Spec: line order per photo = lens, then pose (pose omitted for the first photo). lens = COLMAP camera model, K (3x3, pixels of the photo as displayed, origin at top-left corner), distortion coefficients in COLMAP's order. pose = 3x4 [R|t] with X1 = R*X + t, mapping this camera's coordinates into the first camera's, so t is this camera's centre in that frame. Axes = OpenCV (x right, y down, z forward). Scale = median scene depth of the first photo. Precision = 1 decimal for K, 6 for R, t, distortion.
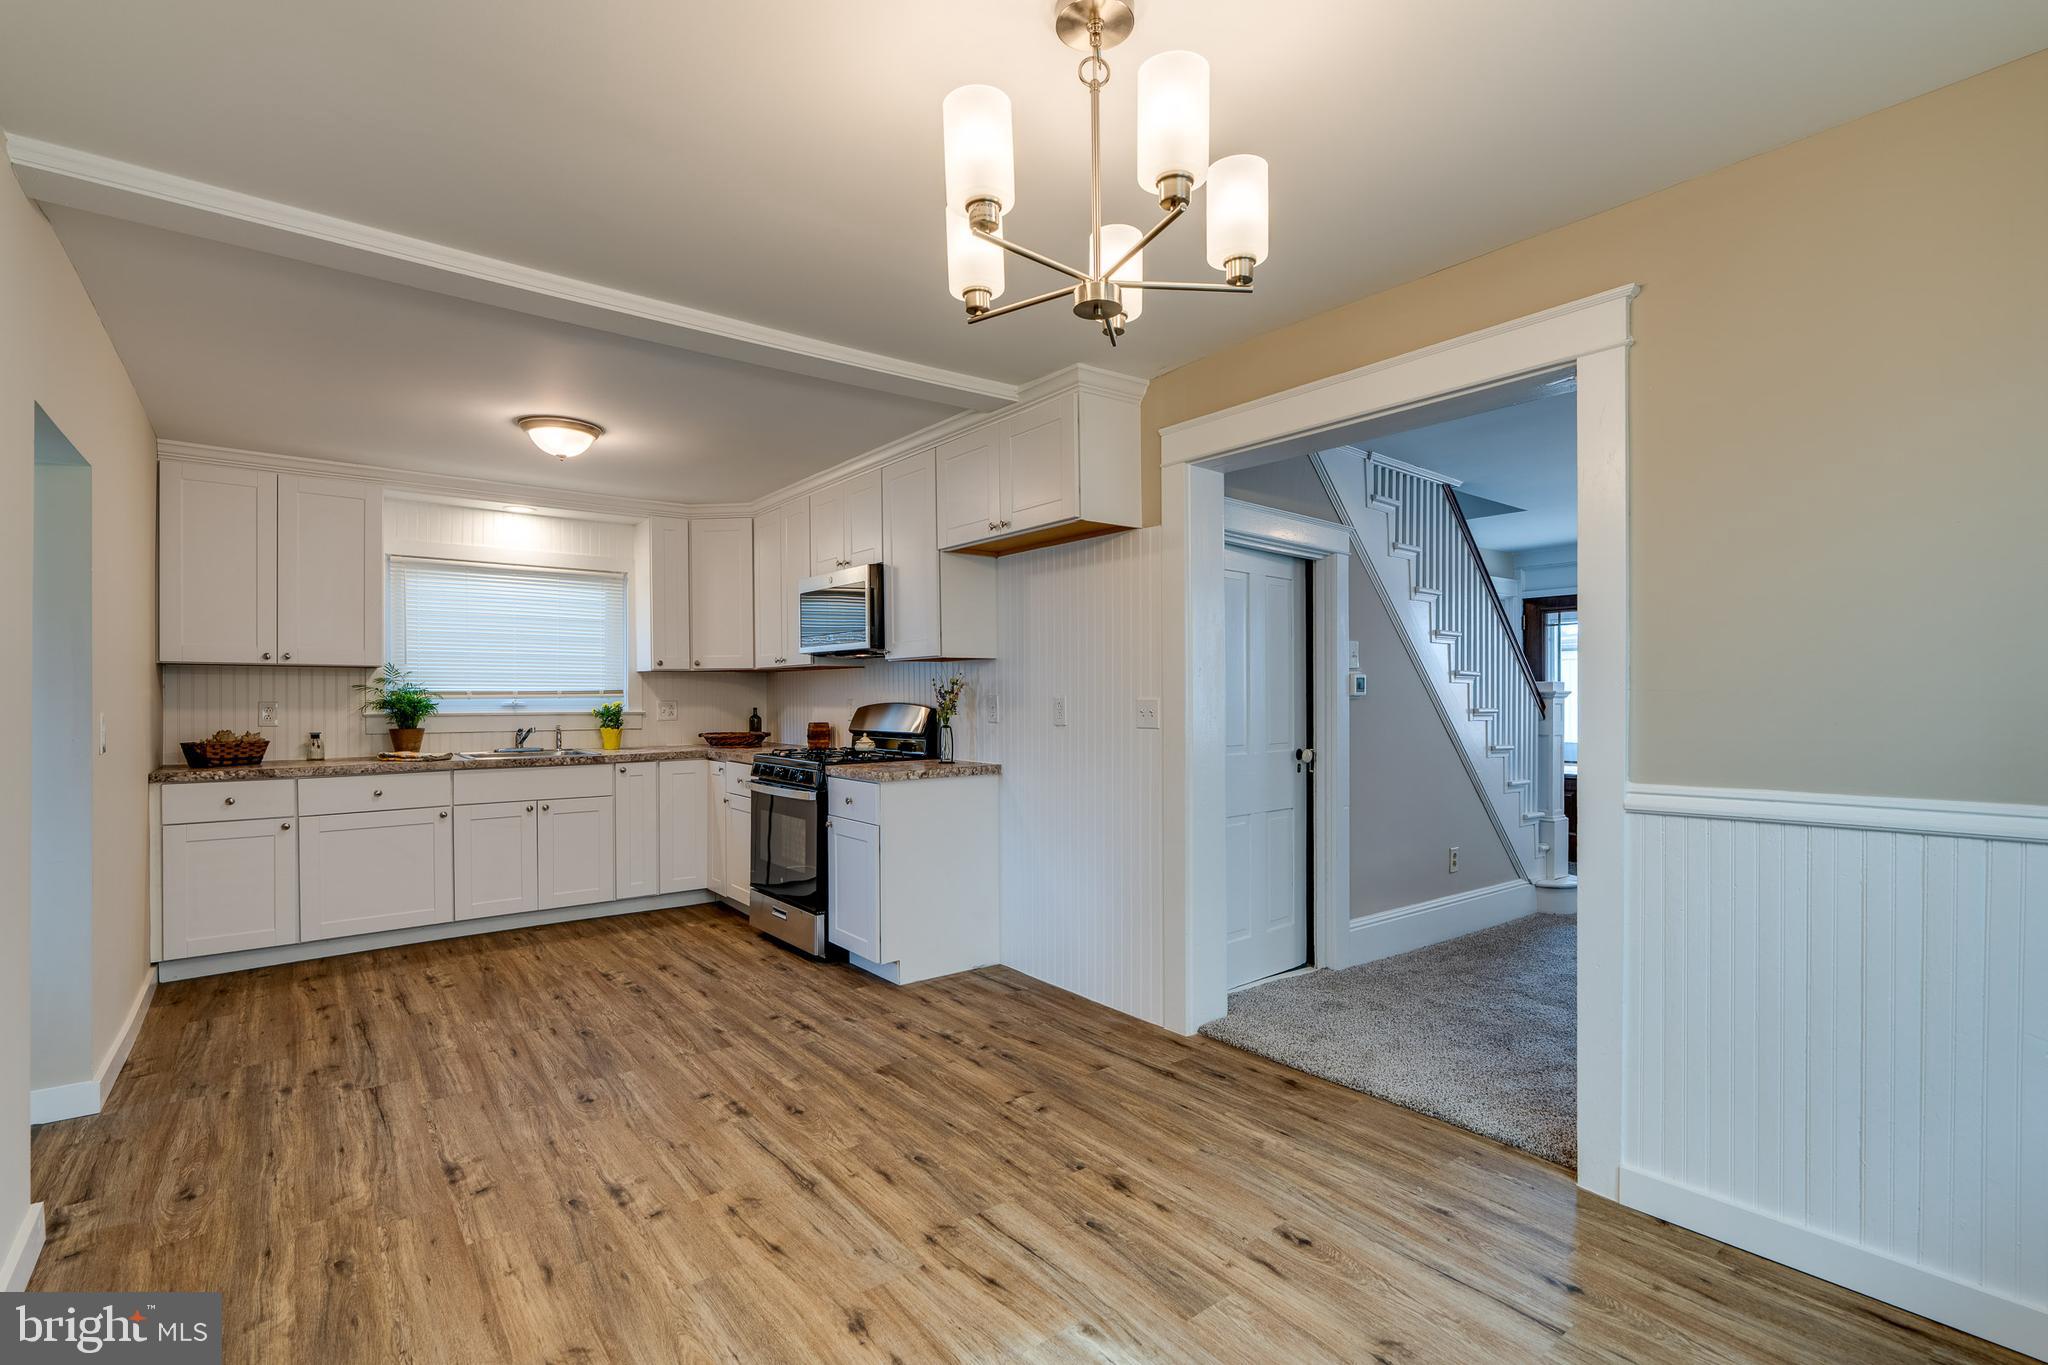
lens RADIAL K [[938.7, 0, 1022.6], [0, 938.7, 705.6], [0, 0, 1]] dist [-0.002994, 0.000944]
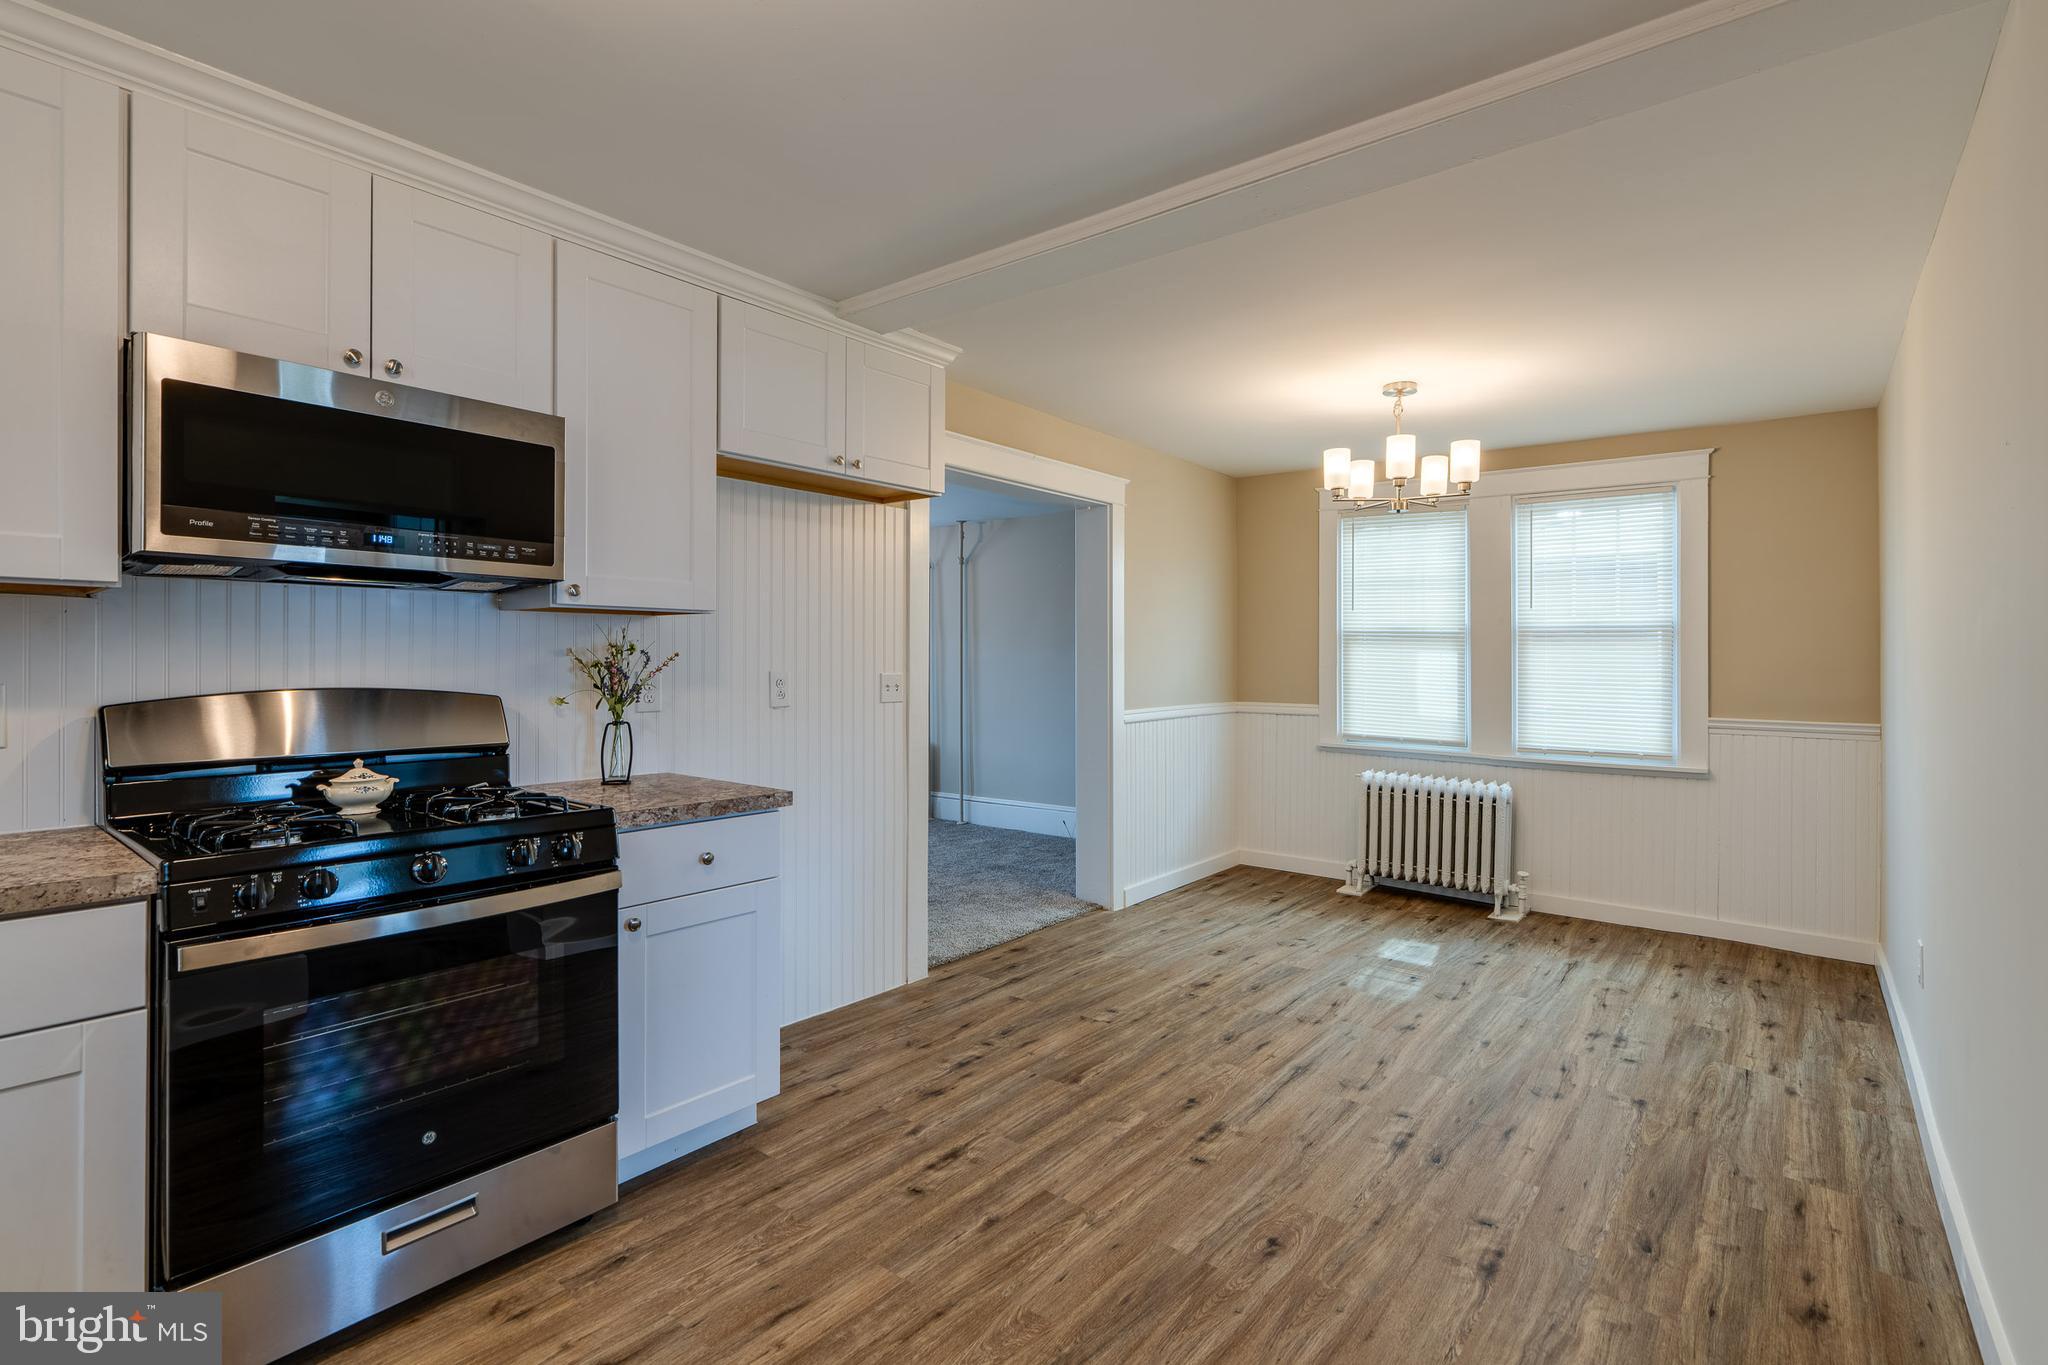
lens RADIAL K [[940.0, 0, 1039.9], [0, 940.0, 667.3], [0, 0, 1]] dist [-0.002000, 0.001173]
pose [[-0.228738, -0.001609, 0.973487, -0.787181], [0.007439, 0.999967, 0.003401, -0.014516], [-0.973460, 0.008020, -0.228718, 0.938892]]
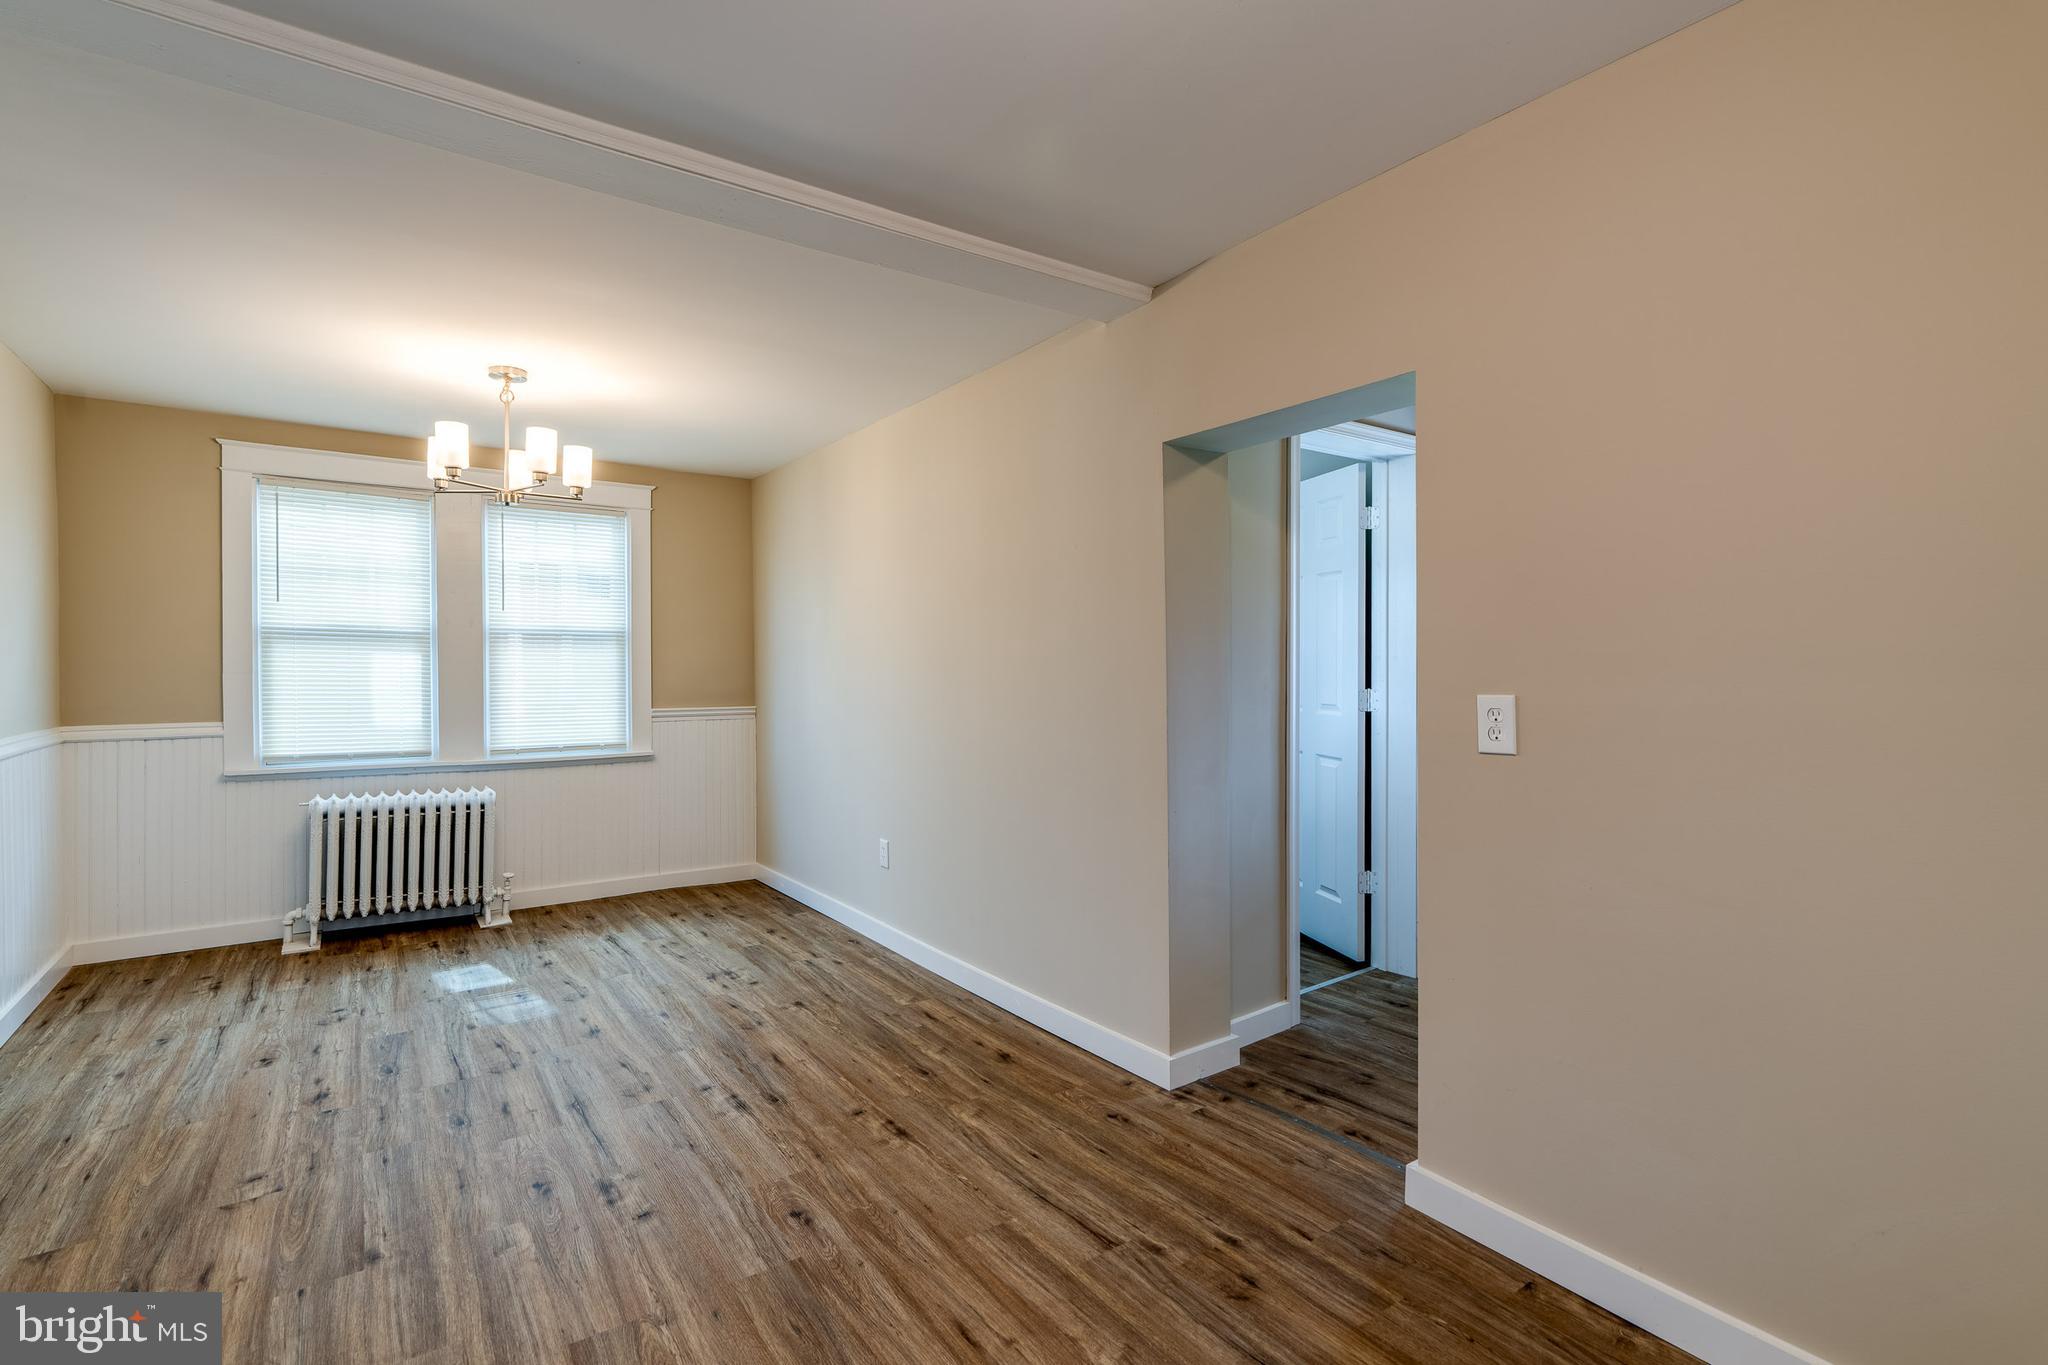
lens RADIAL K [[950.1, 0, 996.7], [0, 950.1, 661.7], [0, 0, 1]] dist [-0.002525, 0.000547]
pose [[-0.997506, 0.011387, 0.069654, -0.479336], [0.012005, 0.999892, 0.008453, -0.018134], [-0.069550, 0.009268, -0.997535, 1.227303]]
